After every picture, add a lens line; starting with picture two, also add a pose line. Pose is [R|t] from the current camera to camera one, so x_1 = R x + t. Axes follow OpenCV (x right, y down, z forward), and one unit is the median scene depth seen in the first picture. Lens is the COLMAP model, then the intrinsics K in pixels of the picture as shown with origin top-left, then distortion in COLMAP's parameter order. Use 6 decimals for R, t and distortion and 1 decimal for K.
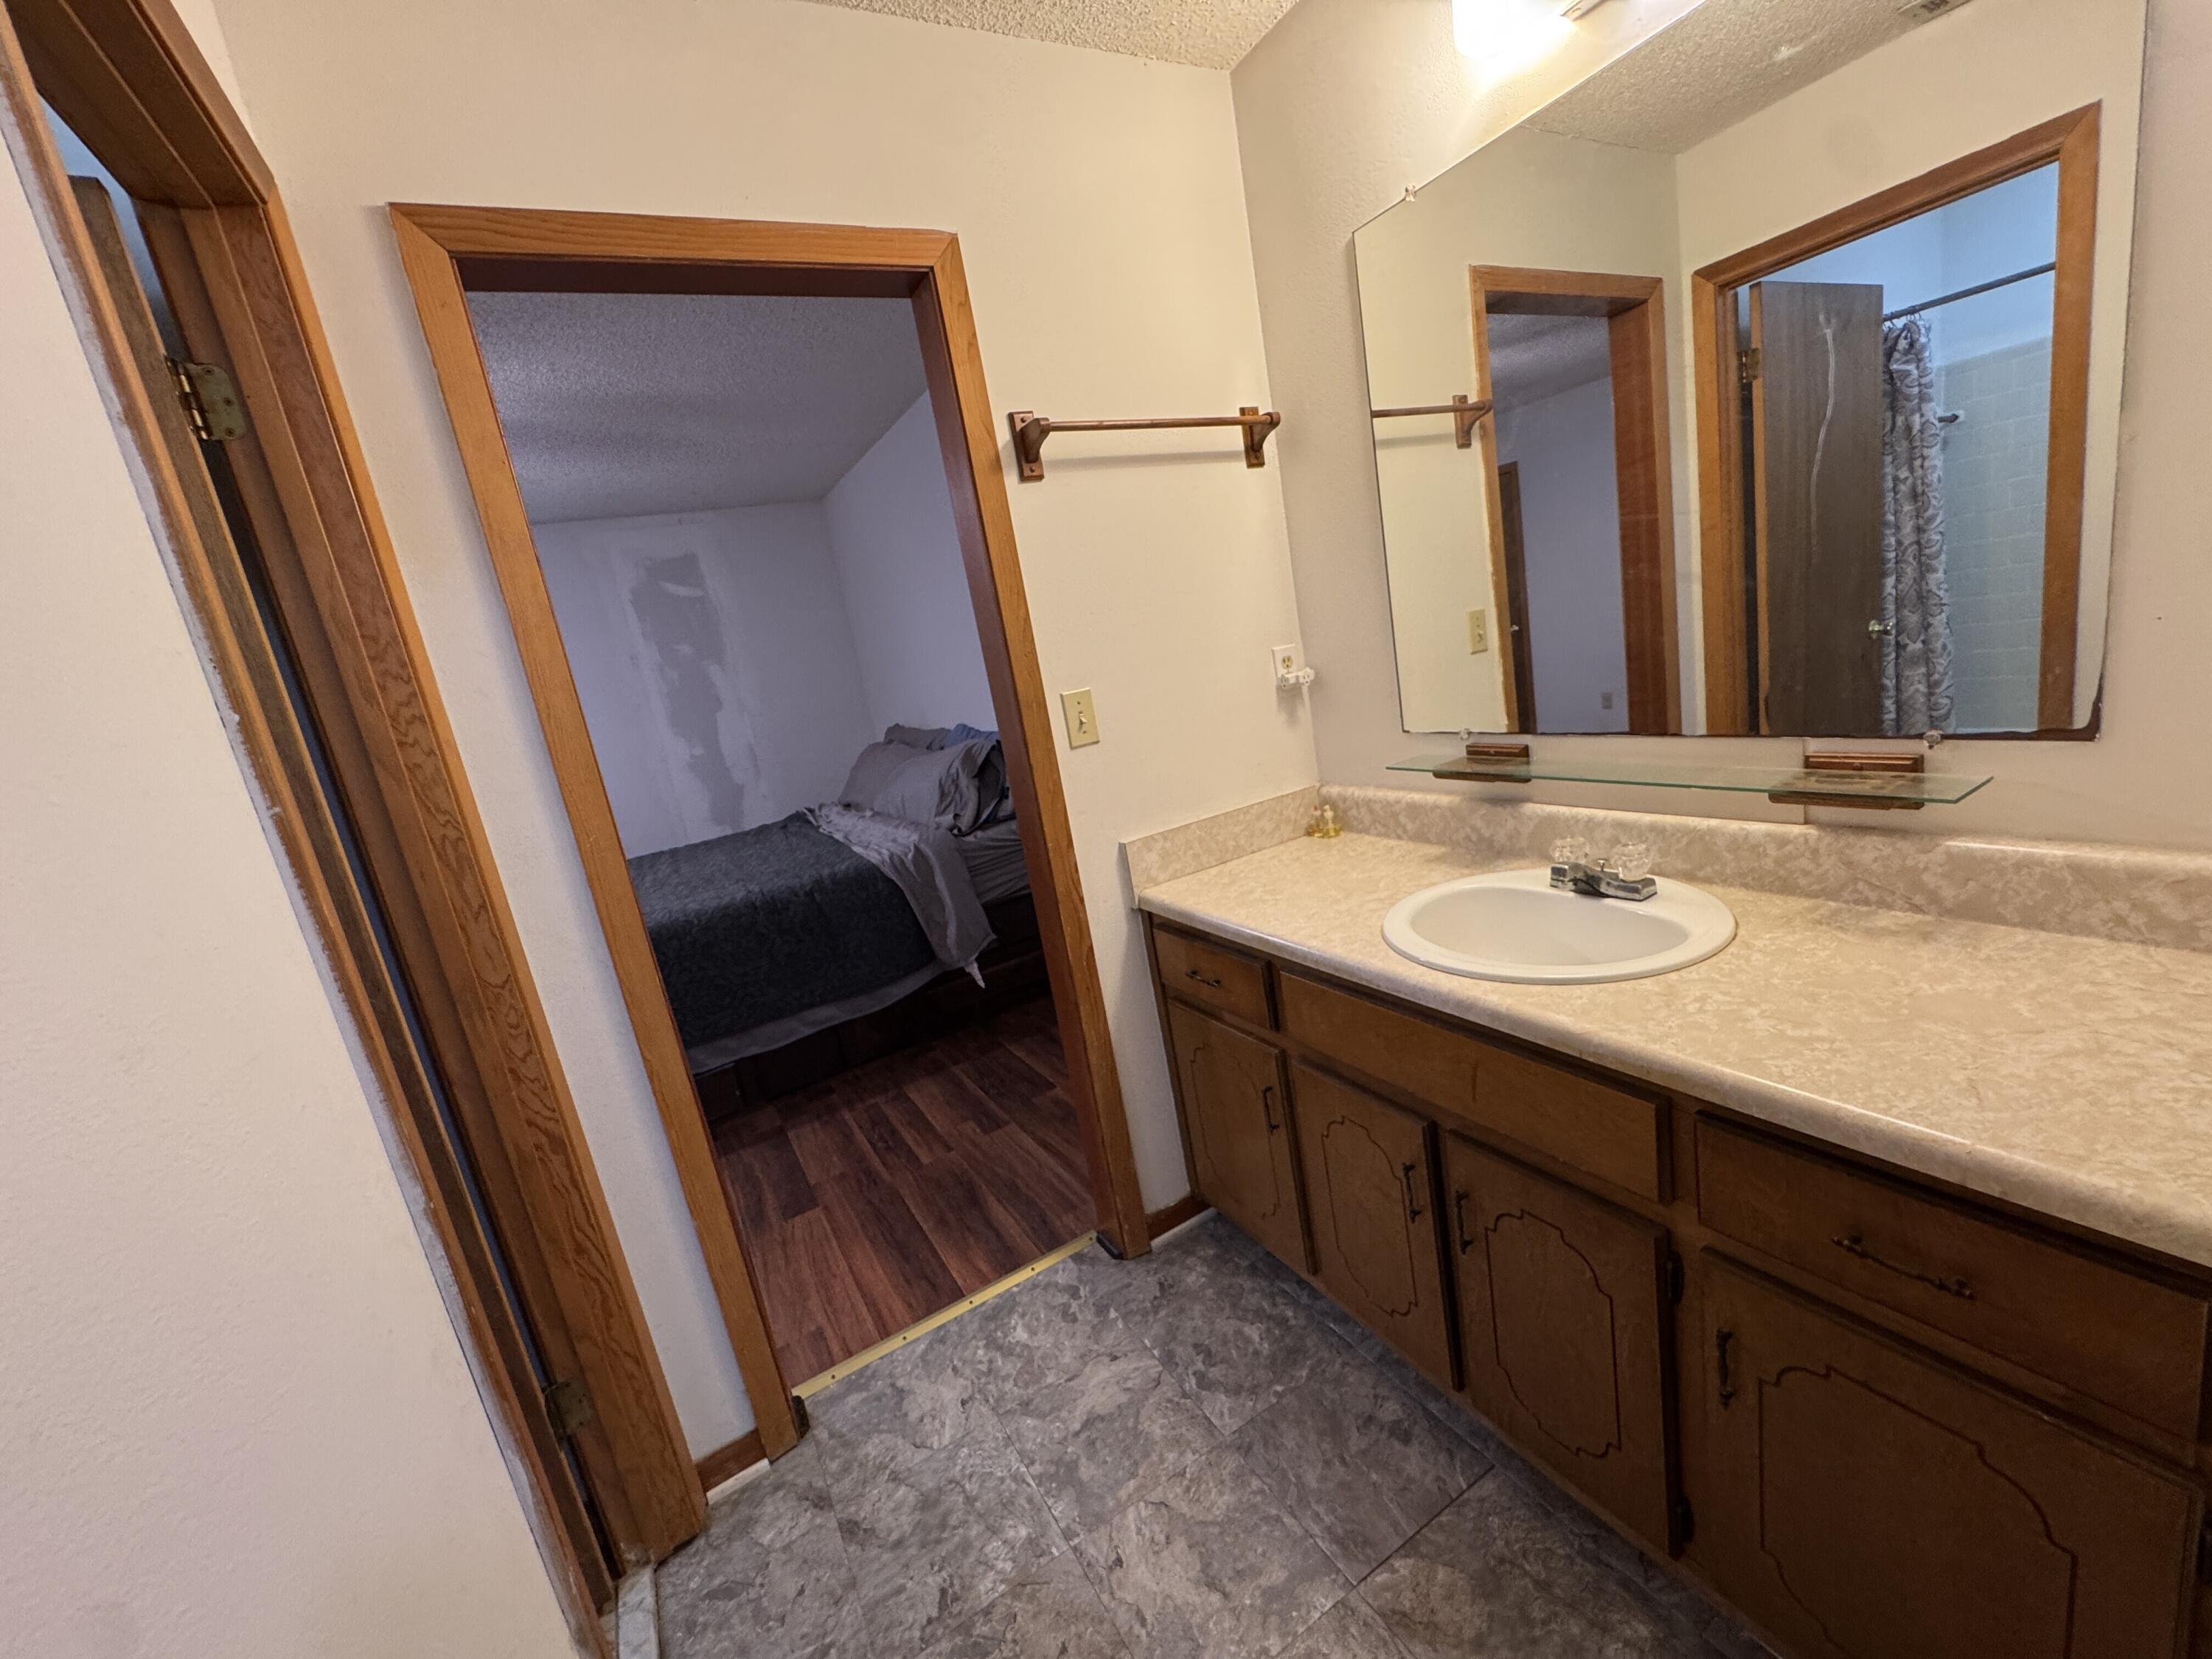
lens RADIAL K [[895.6, 0, 1102.8], [0, 895.6, 822.0], [0, 0, 1]] dist [0.000945, -0.000417]
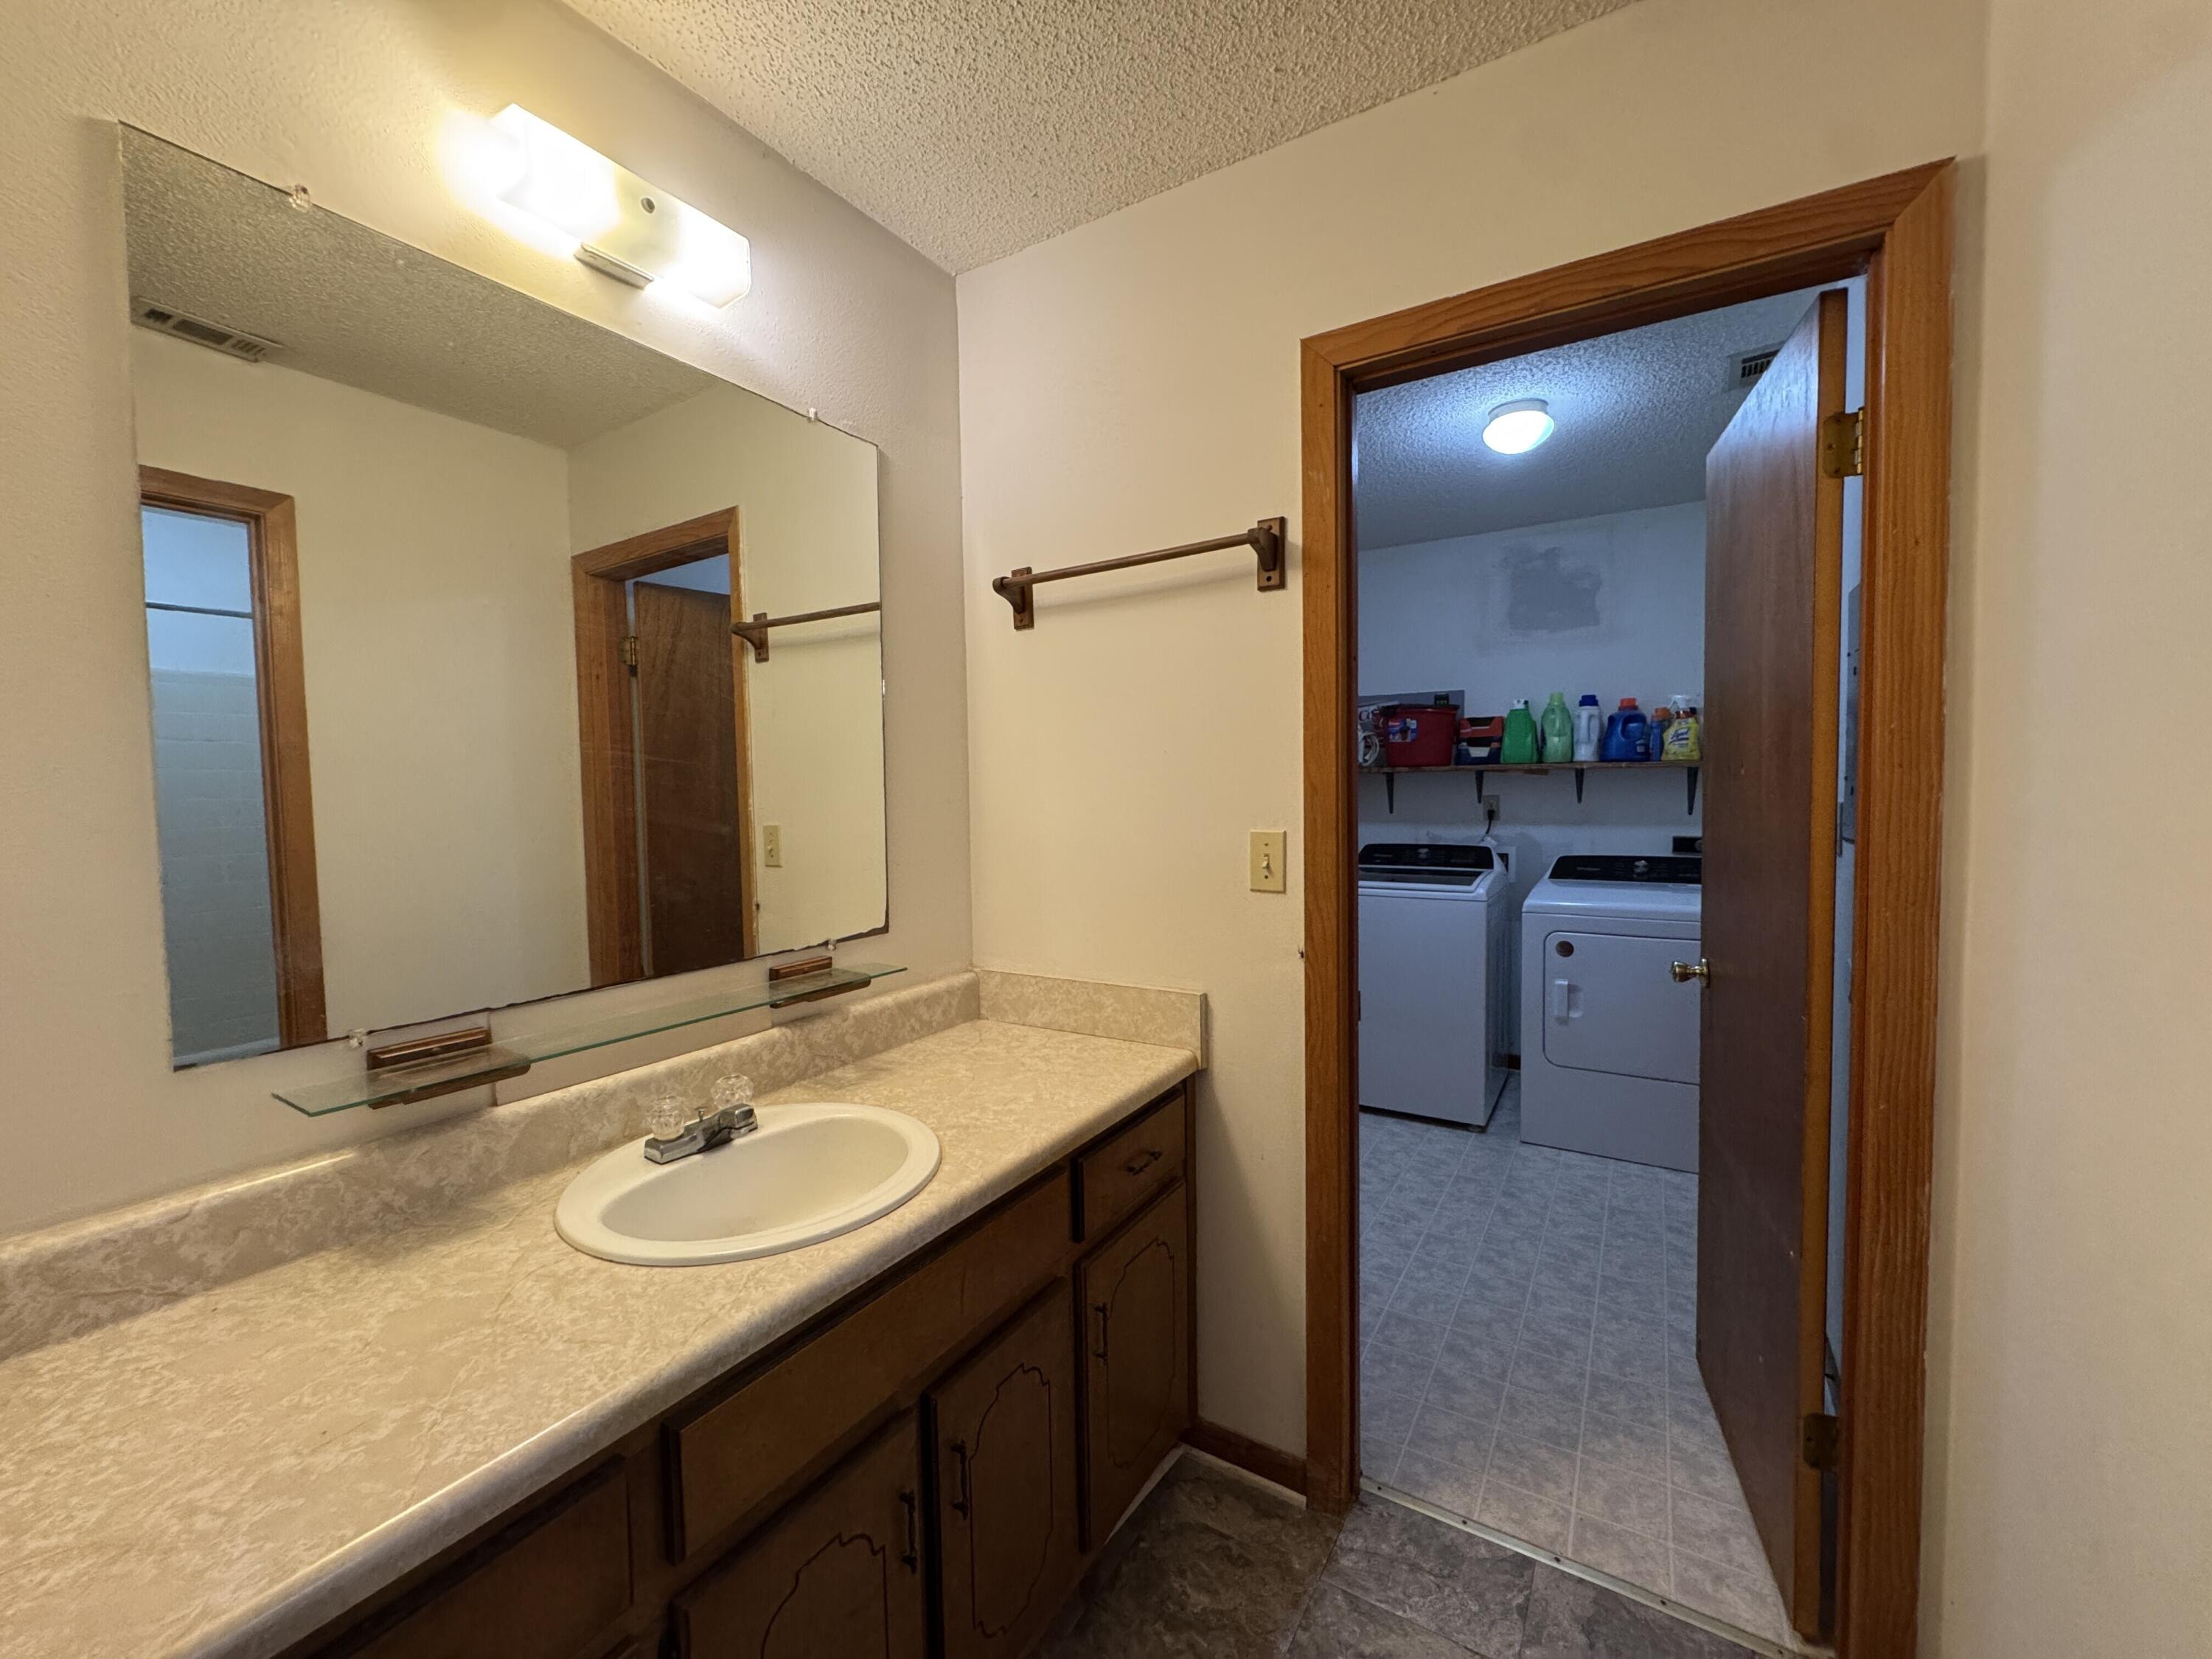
lens RADIAL K [[895.6, 0, 1112.4], [0, 895.6, 836.7], [0, 0, 1]] dist [0.000945, -0.000417]
pose [[-0.474224, 0.146624, 0.868109, -0.438057], [0.287272, 0.957837, -0.004850, -0.091835], [-0.832218, 0.247083, -0.496350, 1.012686]]
